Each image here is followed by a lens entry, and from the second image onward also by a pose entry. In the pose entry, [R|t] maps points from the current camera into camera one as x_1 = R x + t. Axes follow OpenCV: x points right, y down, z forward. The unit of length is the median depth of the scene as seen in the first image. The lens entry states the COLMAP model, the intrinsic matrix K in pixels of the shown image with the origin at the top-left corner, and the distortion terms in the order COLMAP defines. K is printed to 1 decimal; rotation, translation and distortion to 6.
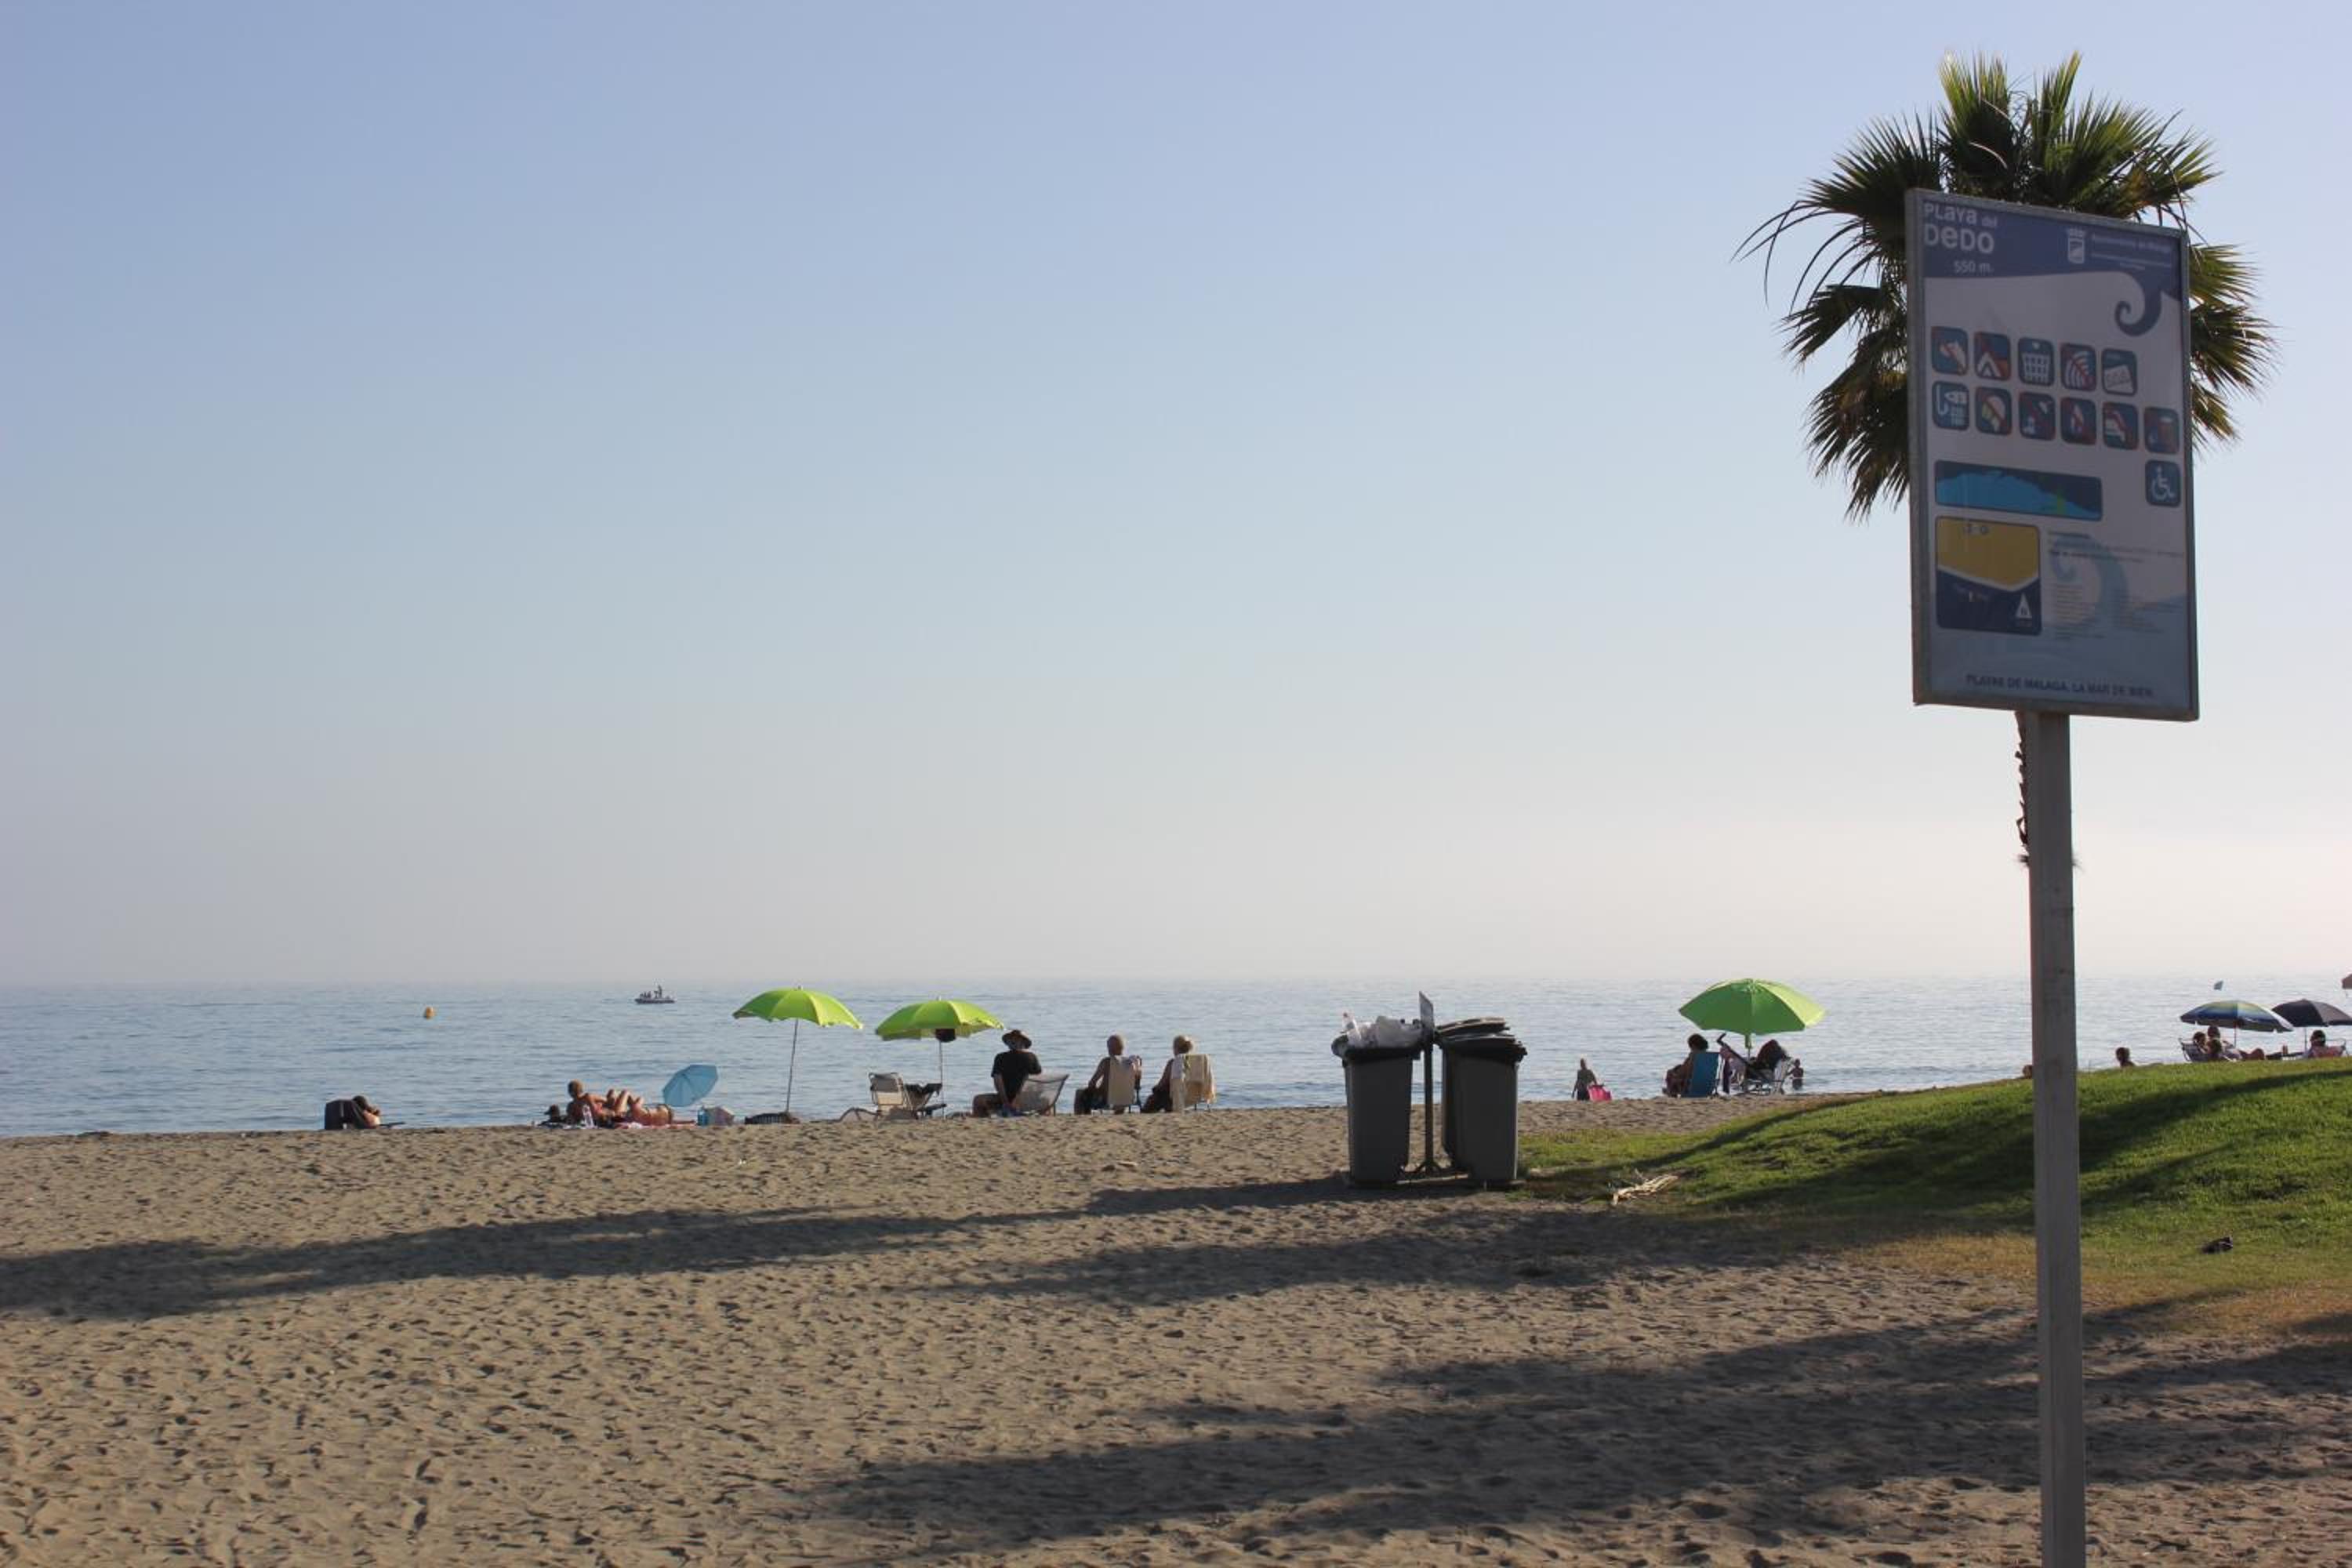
lens RADIAL K [[2973.1, 0, 1176.0], [0, 2973.1, 784.0], [0, 0, 1]] dist [-0.023940, 0.011372]
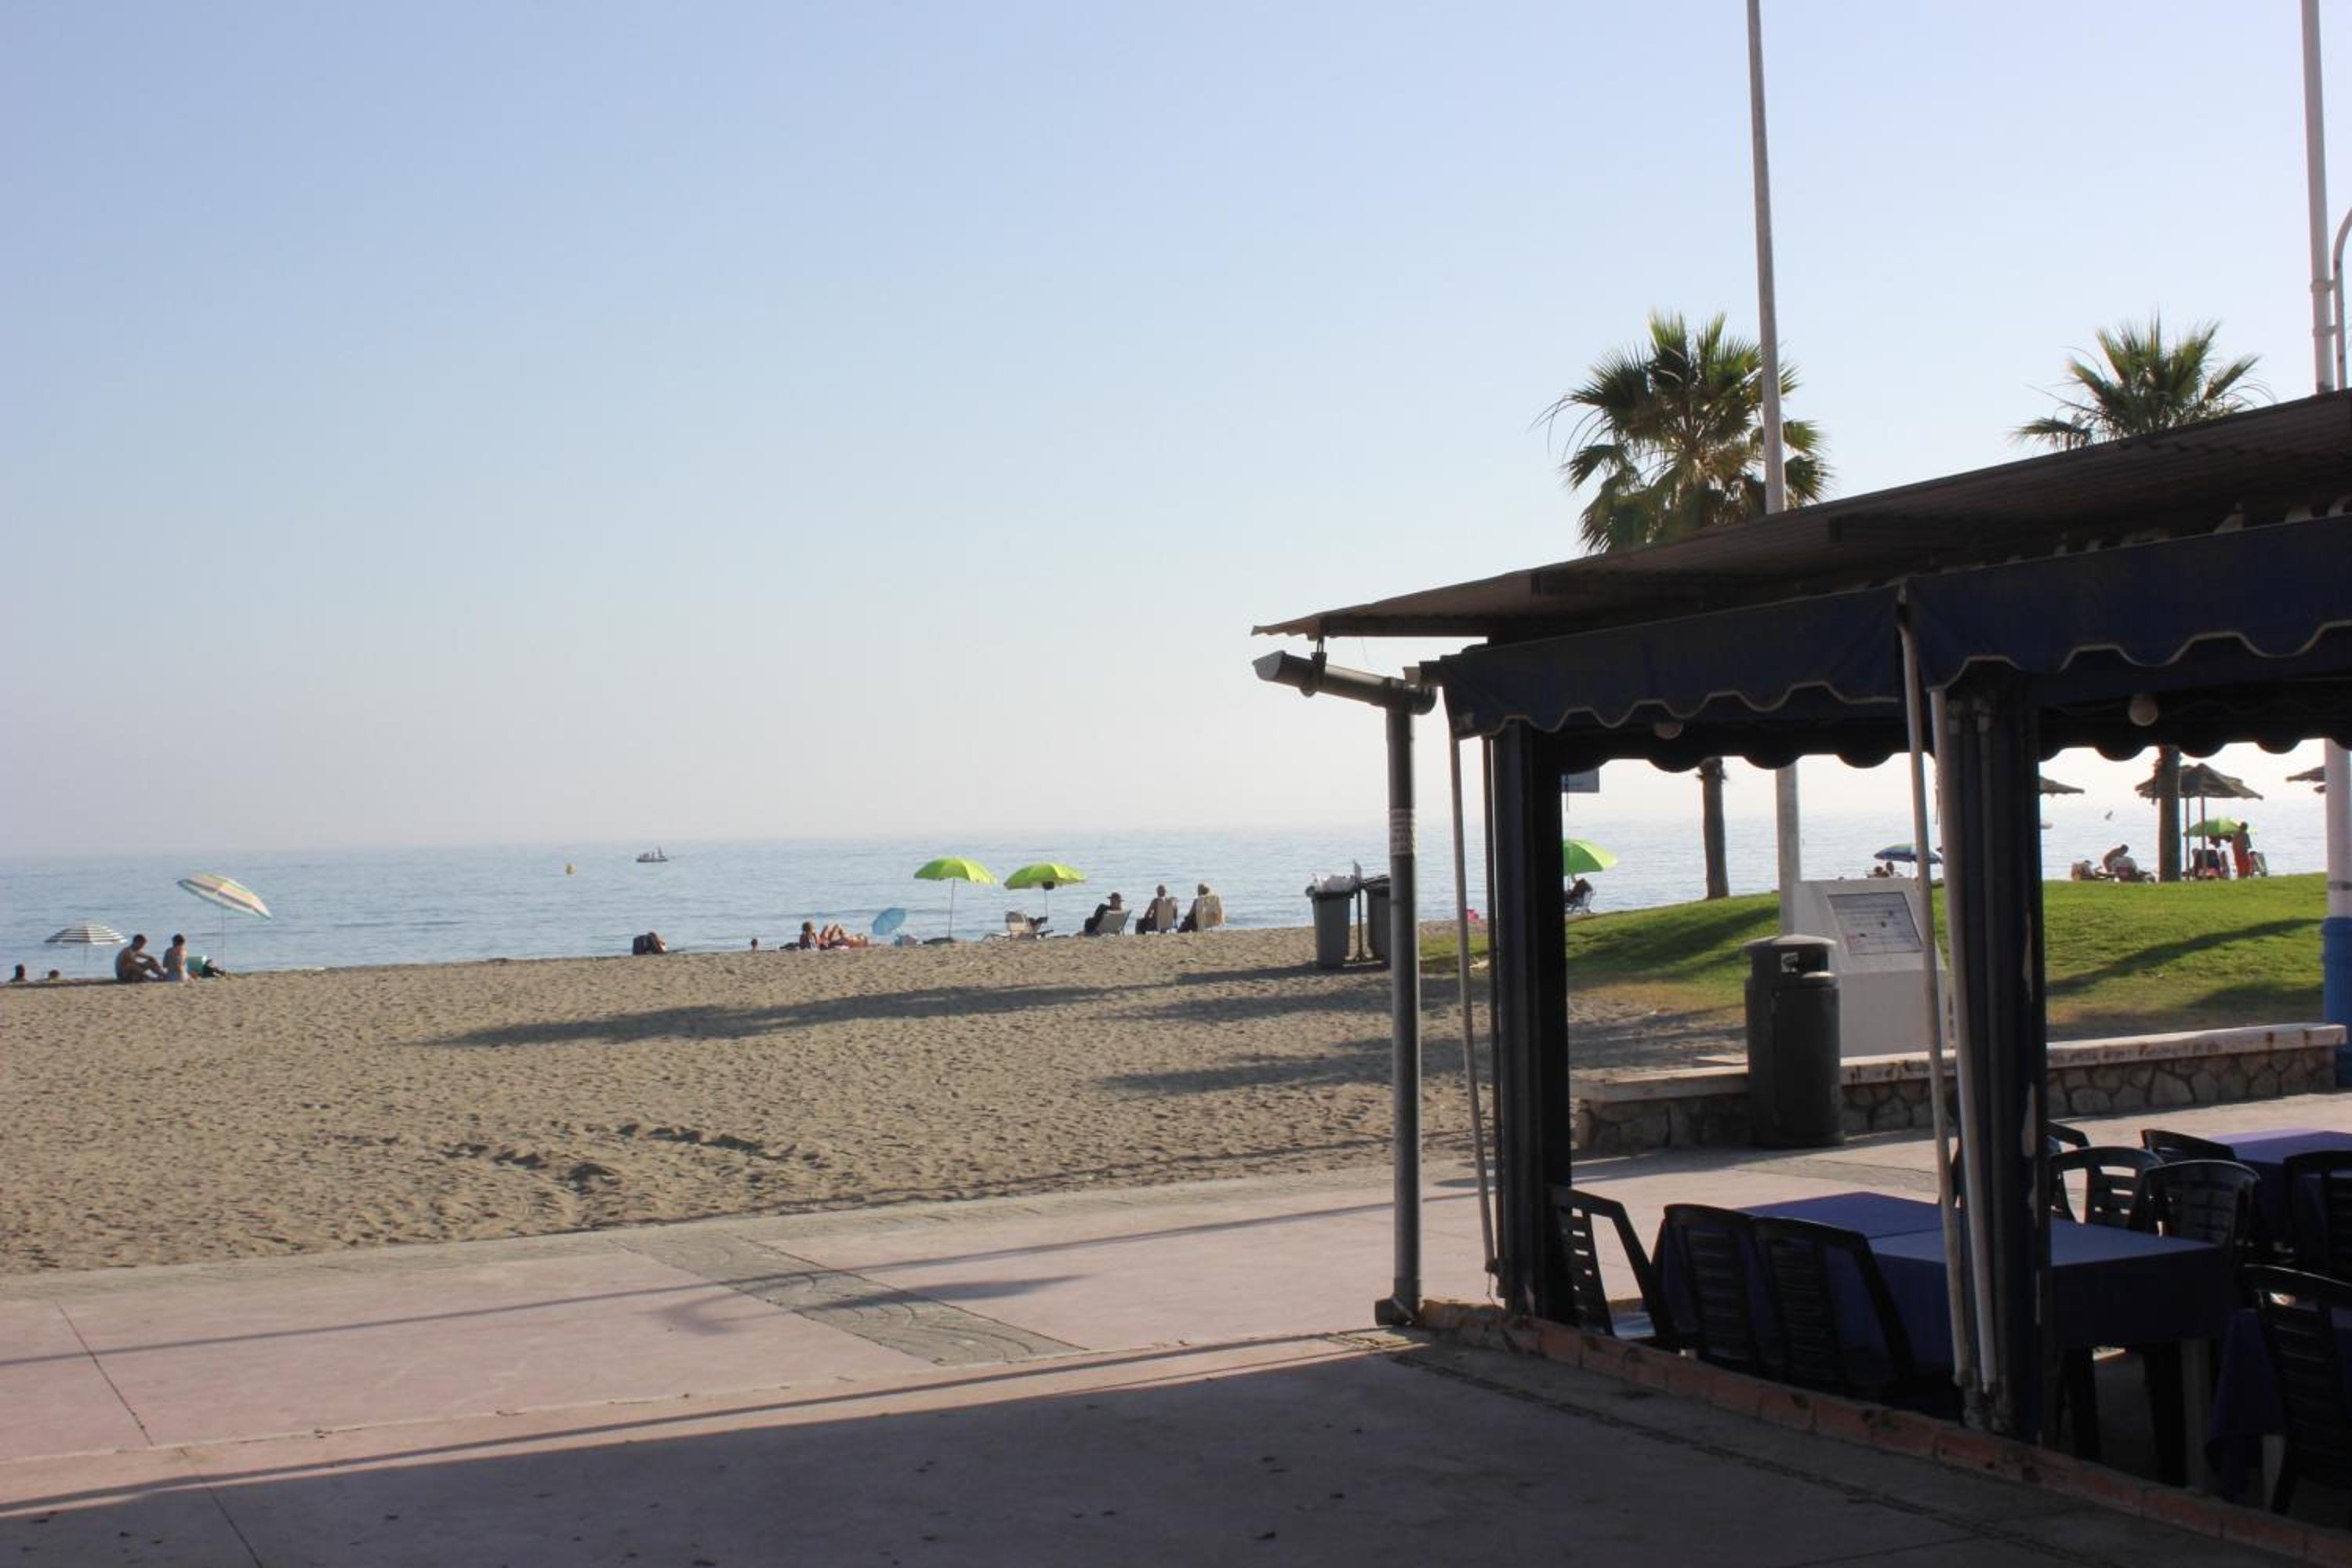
lens RADIAL K [[2973.1, 0, 1176.0], [0, 2973.1, 784.0], [0, 0, 1]] dist [-0.023940, 0.011372]
pose [[0.999585, -0.018008, 0.022462, -0.065515], [0.016702, 0.998231, 0.057064, -0.081125], [-0.023450, -0.056665, 0.998118, -0.794494]]
